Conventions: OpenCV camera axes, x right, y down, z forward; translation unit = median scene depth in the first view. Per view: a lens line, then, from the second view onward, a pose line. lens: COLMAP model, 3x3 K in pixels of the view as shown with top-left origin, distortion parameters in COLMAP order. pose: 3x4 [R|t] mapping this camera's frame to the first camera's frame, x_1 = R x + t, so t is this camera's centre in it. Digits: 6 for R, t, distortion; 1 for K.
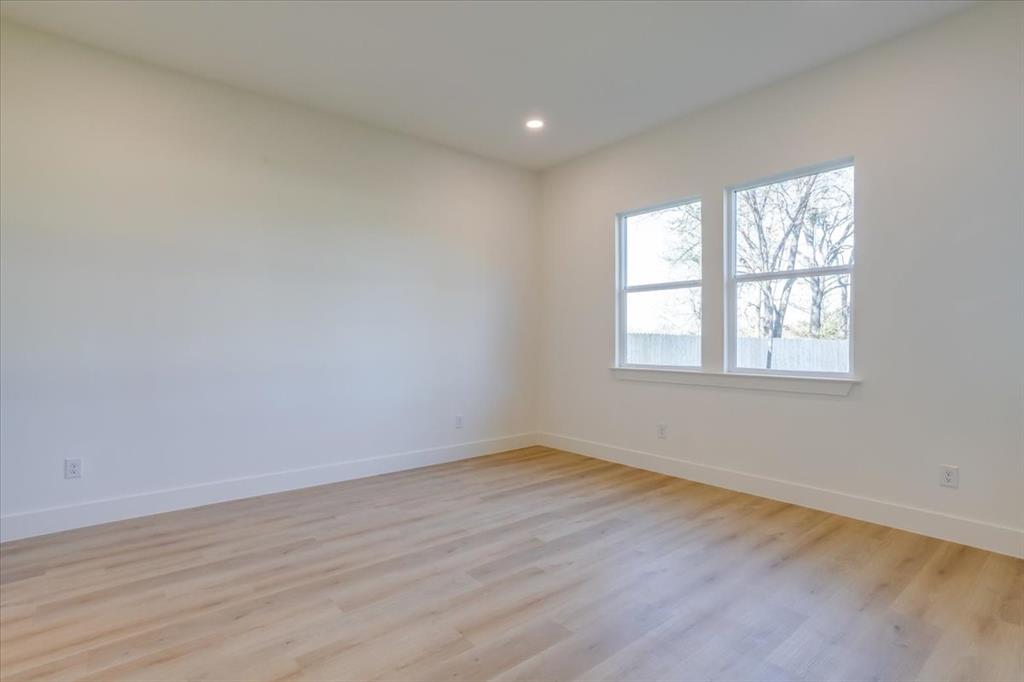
lens RADIAL K [[493.2, 0, 513.2], [0, 493.2, 346.1], [0, 0, 1]] dist [-0.000548, -0.000018]
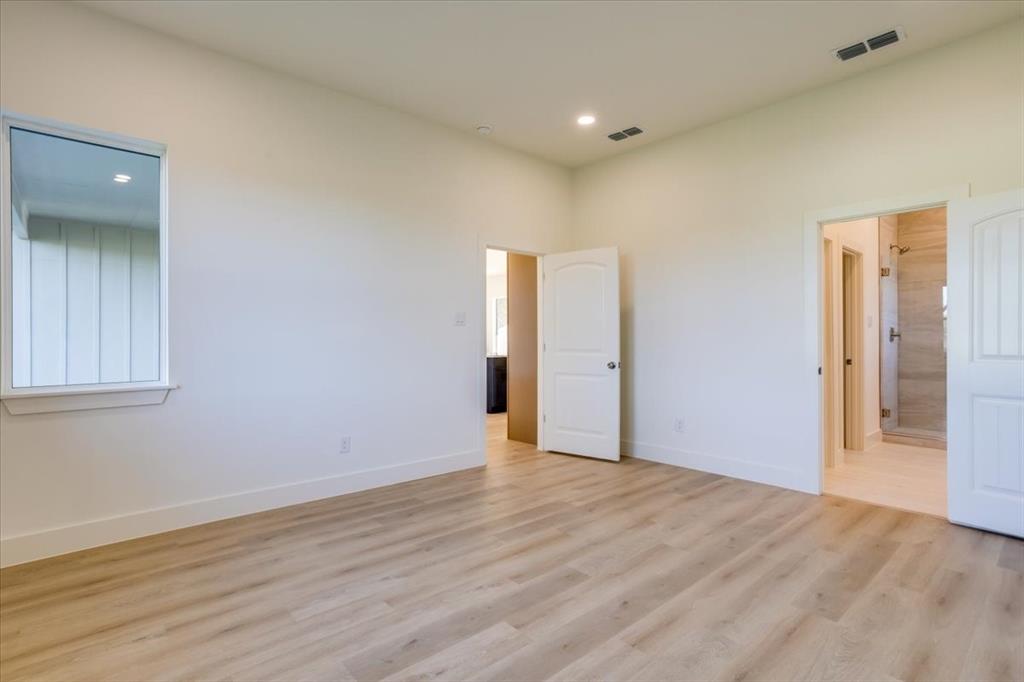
lens RADIAL K [[493.2, 0, 513.2], [0, 493.2, 346.1], [0, 0, 1]] dist [-0.000548, -0.000018]
pose [[-0.999281, 0.004441, -0.037660, 0.088833], [0.003491, 0.999675, 0.025248, -0.021996], [0.037760, 0.025098, -0.998972, 1.933054]]
